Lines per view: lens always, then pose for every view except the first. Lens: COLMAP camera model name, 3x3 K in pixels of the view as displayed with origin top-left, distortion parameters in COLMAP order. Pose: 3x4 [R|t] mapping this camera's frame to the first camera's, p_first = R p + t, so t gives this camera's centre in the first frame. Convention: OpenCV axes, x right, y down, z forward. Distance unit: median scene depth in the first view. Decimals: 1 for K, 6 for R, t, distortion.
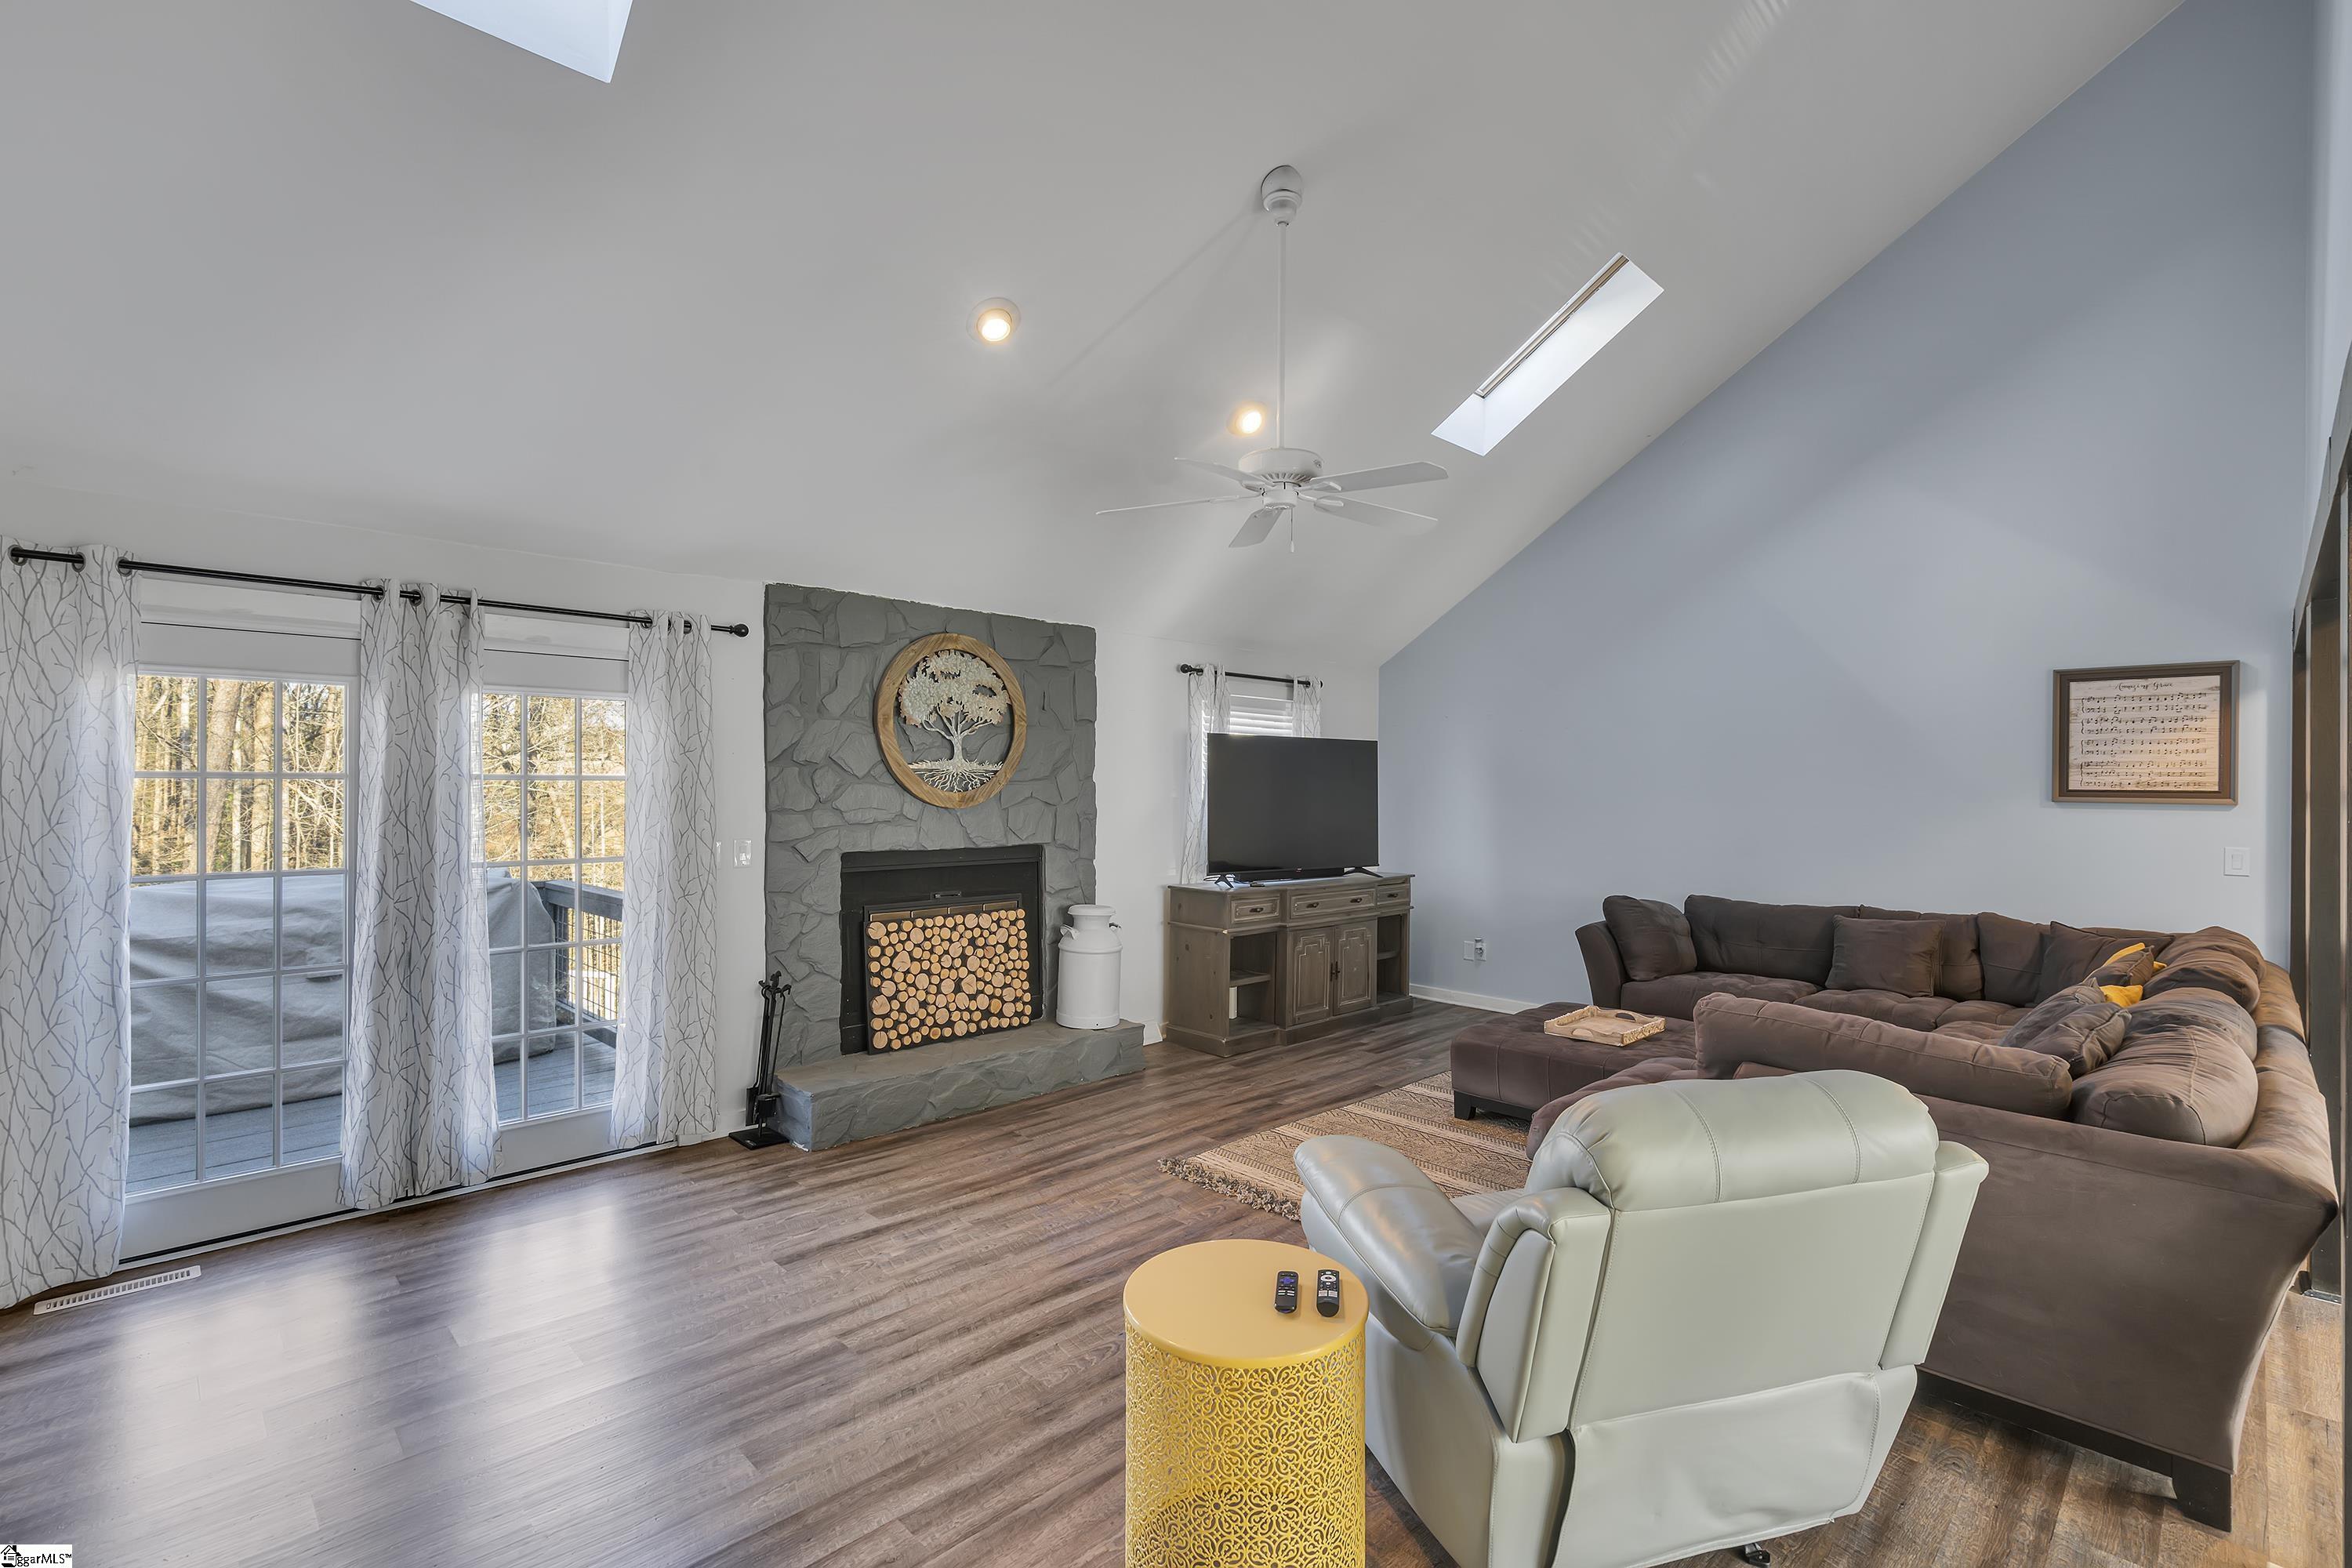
lens RADIAL K [[1063.5, 0, 1163.1], [0, 1063.5, 788.3], [0, 0, 1]] dist [-0.001184, 0.001355]
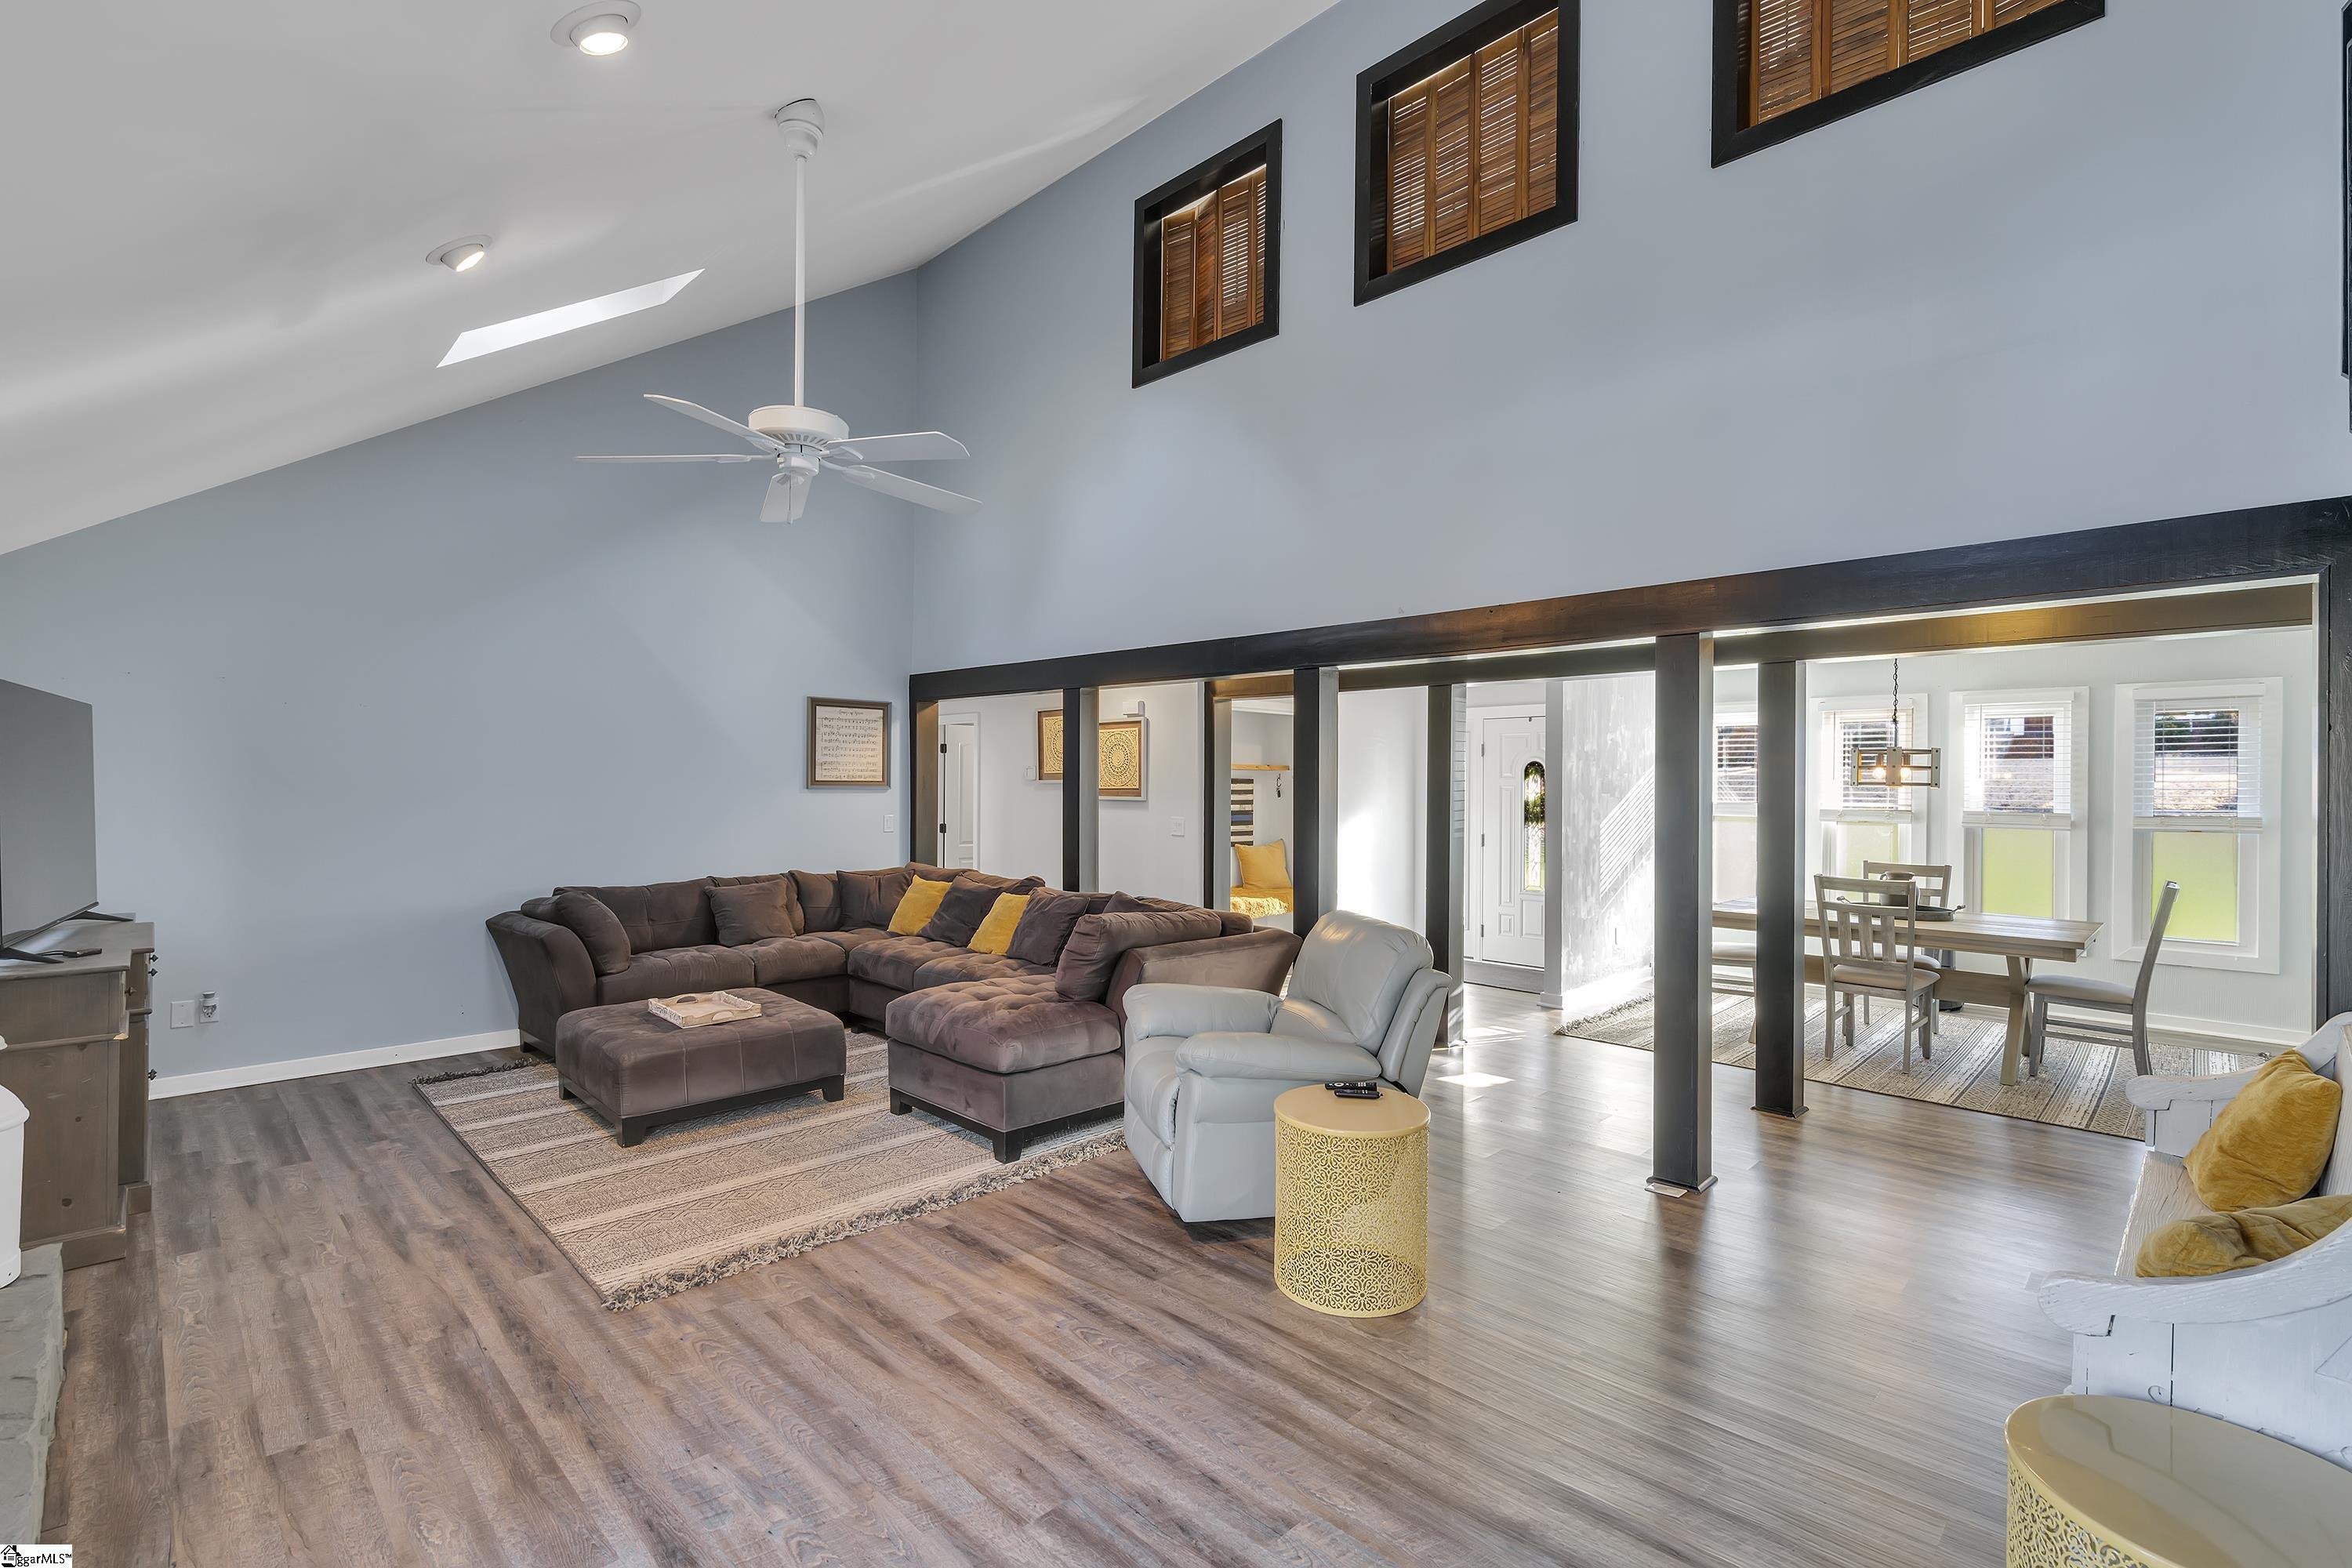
lens RADIAL K [[1063.5, 0, 1199.9], [0, 1063.5, 774.2], [0, 0, 1]] dist [-0.001184, 0.001355]
pose [[-0.030218, 0.002949, 0.999539, -0.606961], [-0.003802, 0.999988, -0.003065, -0.004426], [-0.999536, -0.003893, -0.030207, 0.518367]]
